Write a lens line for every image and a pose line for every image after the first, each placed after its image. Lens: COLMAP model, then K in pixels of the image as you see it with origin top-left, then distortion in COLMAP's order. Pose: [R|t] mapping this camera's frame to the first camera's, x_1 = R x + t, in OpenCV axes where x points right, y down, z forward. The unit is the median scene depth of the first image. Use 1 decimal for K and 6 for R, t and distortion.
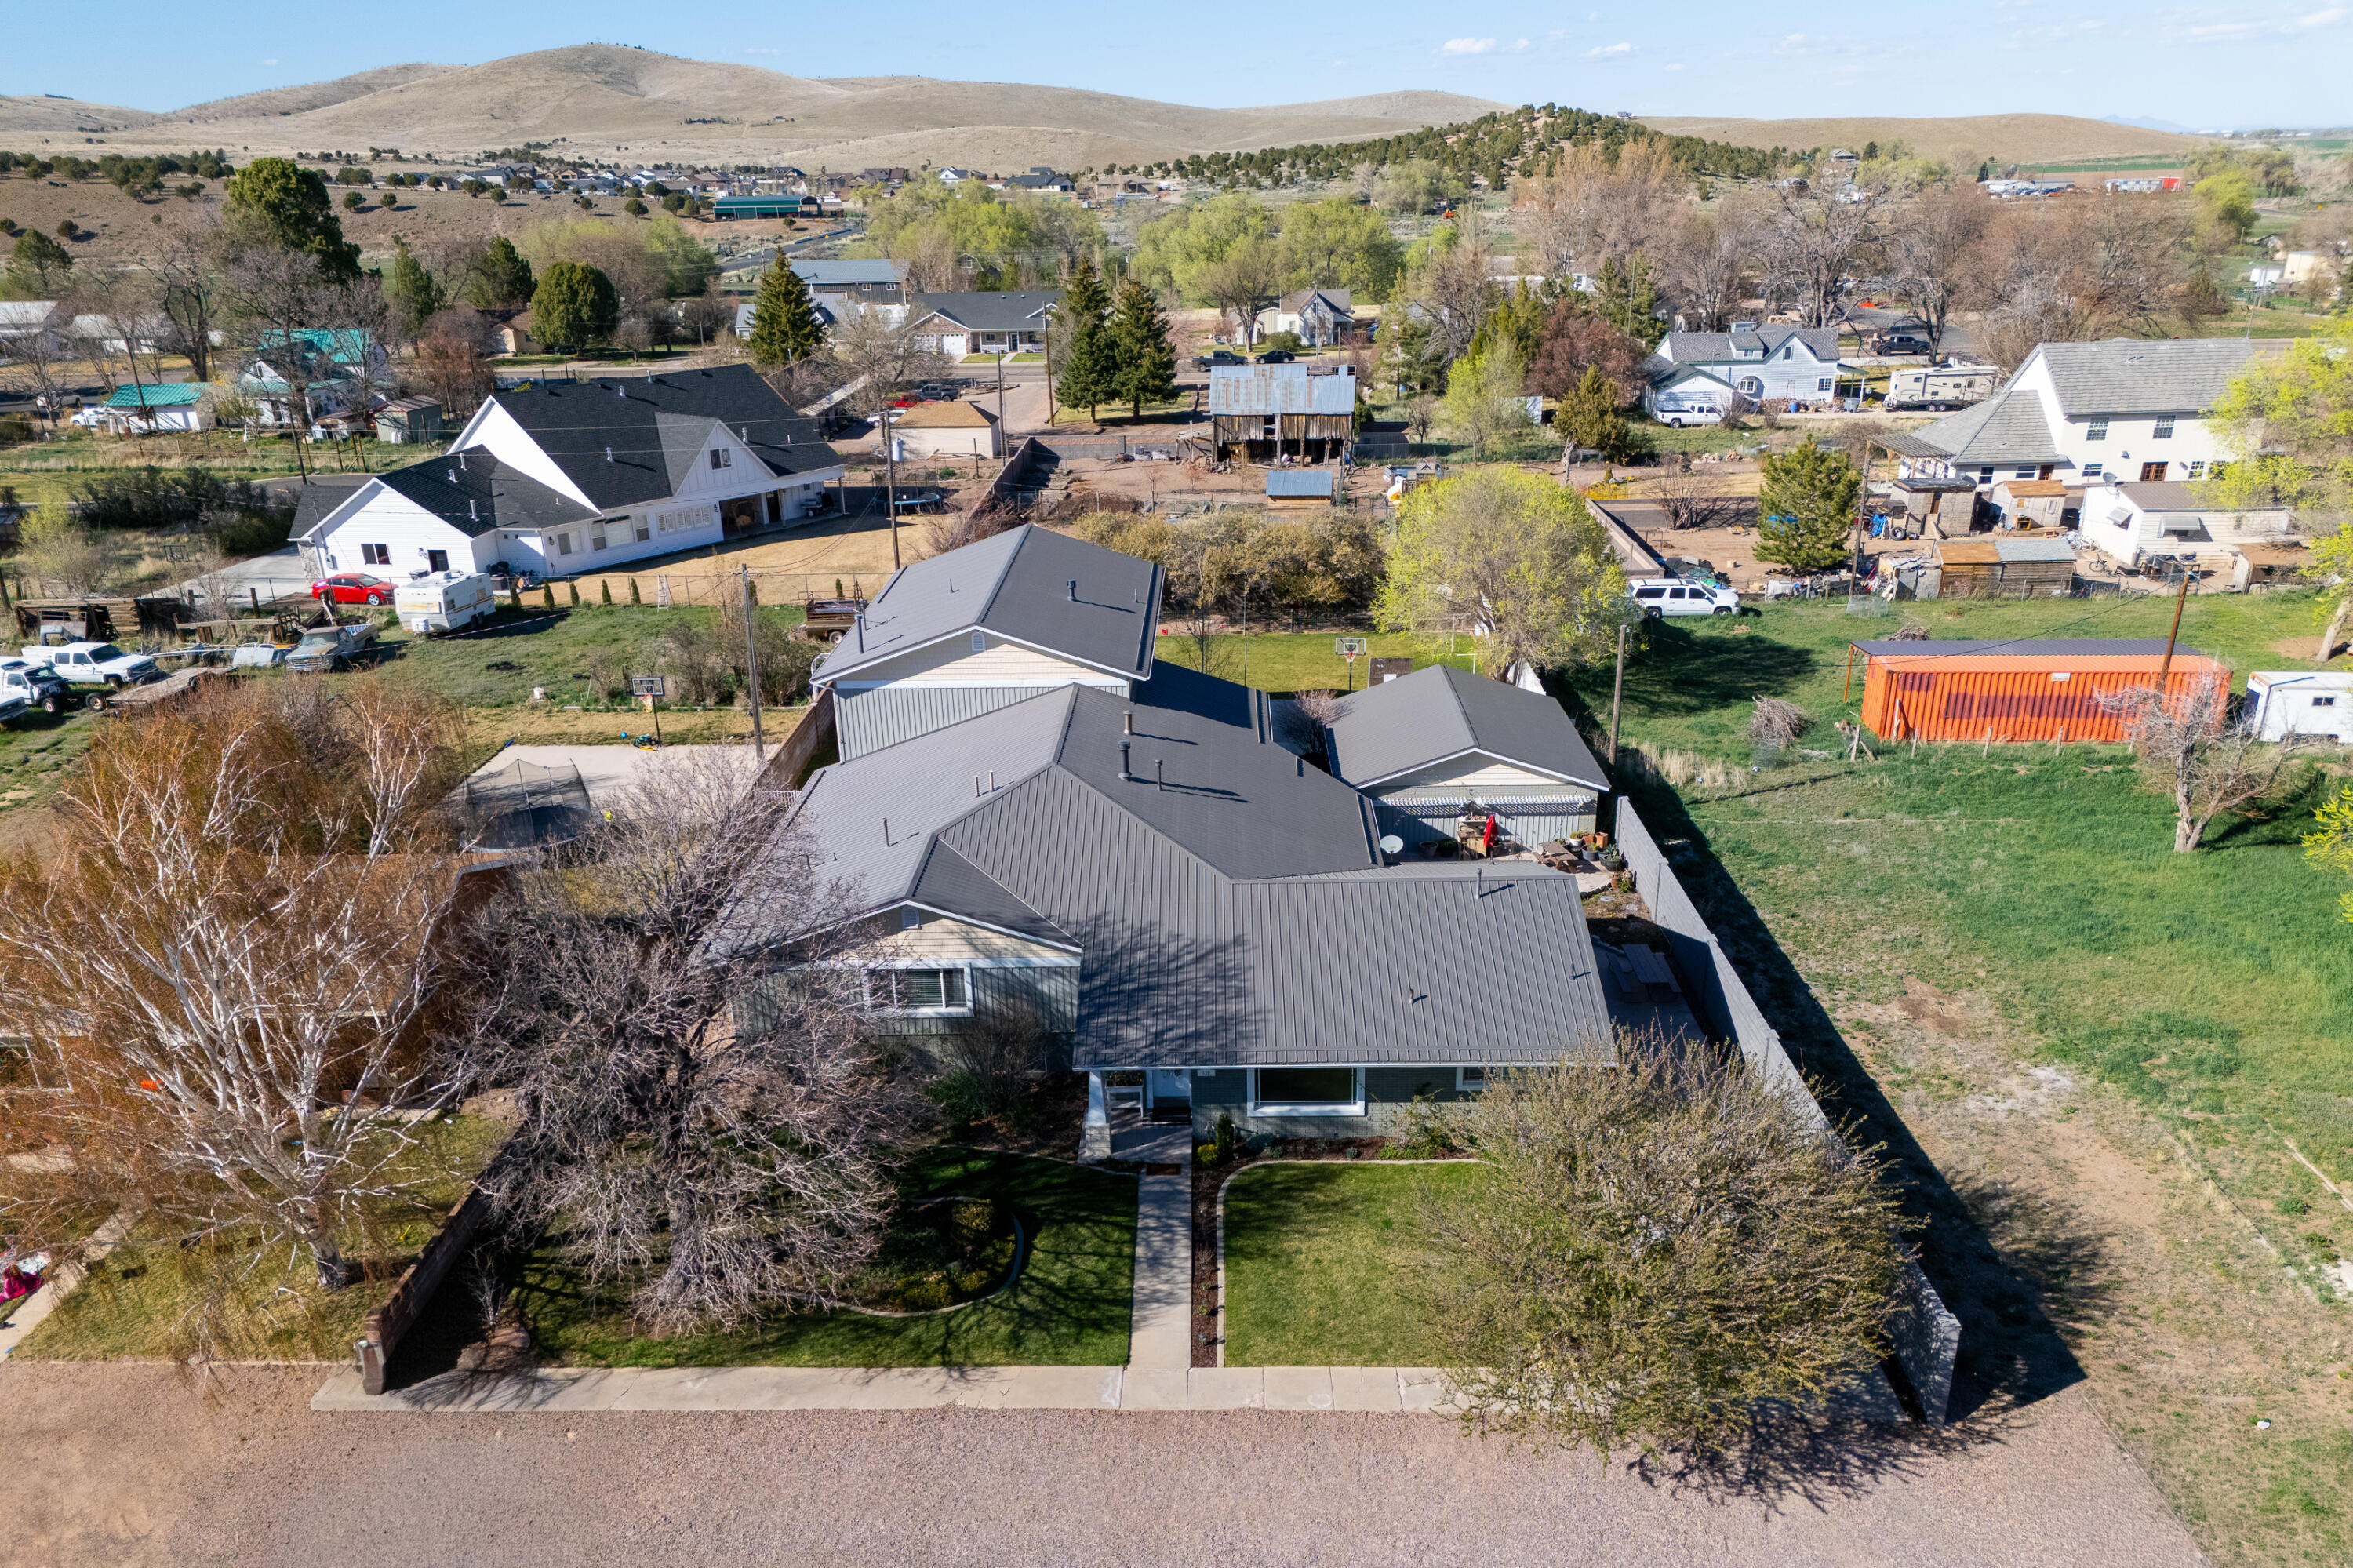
lens RADIAL K [[1702.5, 0, 1230.0], [0, 1702.5, 924.6], [0, 0, 1]] dist [0.064067, -0.004580]
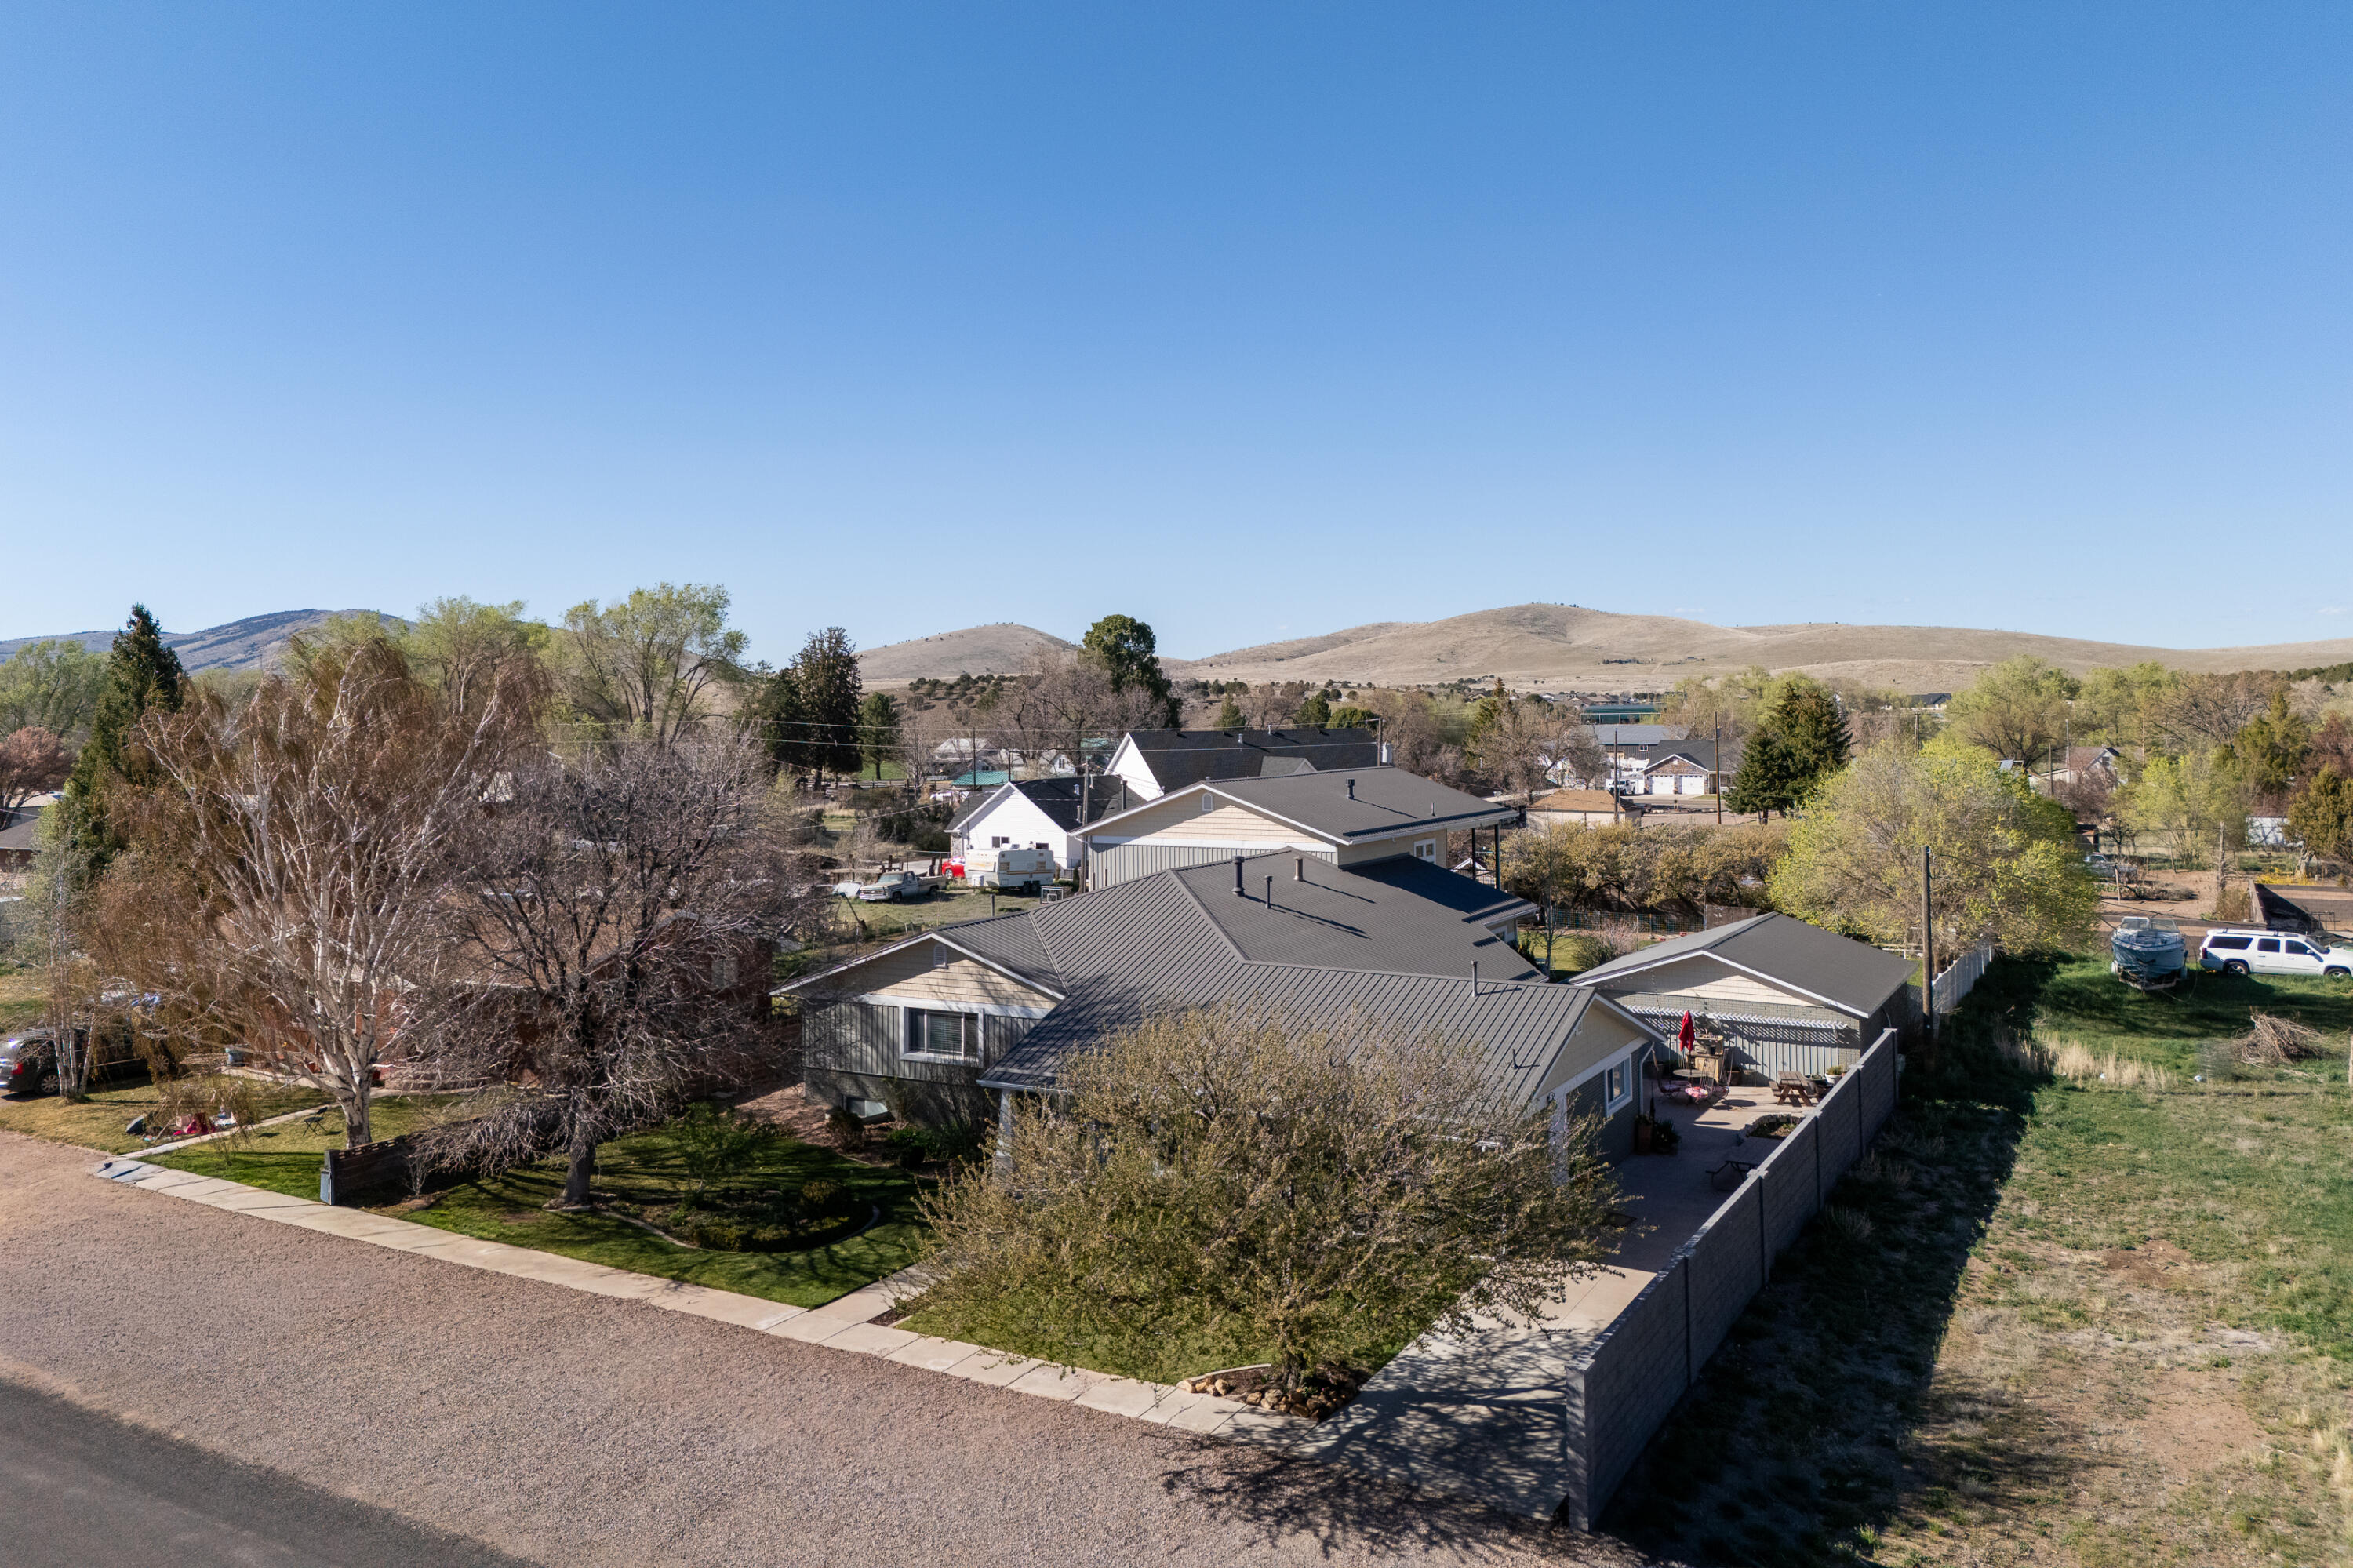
lens RADIAL K [[1753.1, 0, 1235.7], [0, 1753.1, 782.6], [0, 0, 1]] dist [0.050924, -0.003657]
pose [[0.879054, 0.029596, -0.475803, 0.467591], [-0.200779, 0.928219, -0.313204, 0.192731], [0.432380, 0.370855, 0.821897, 0.152272]]
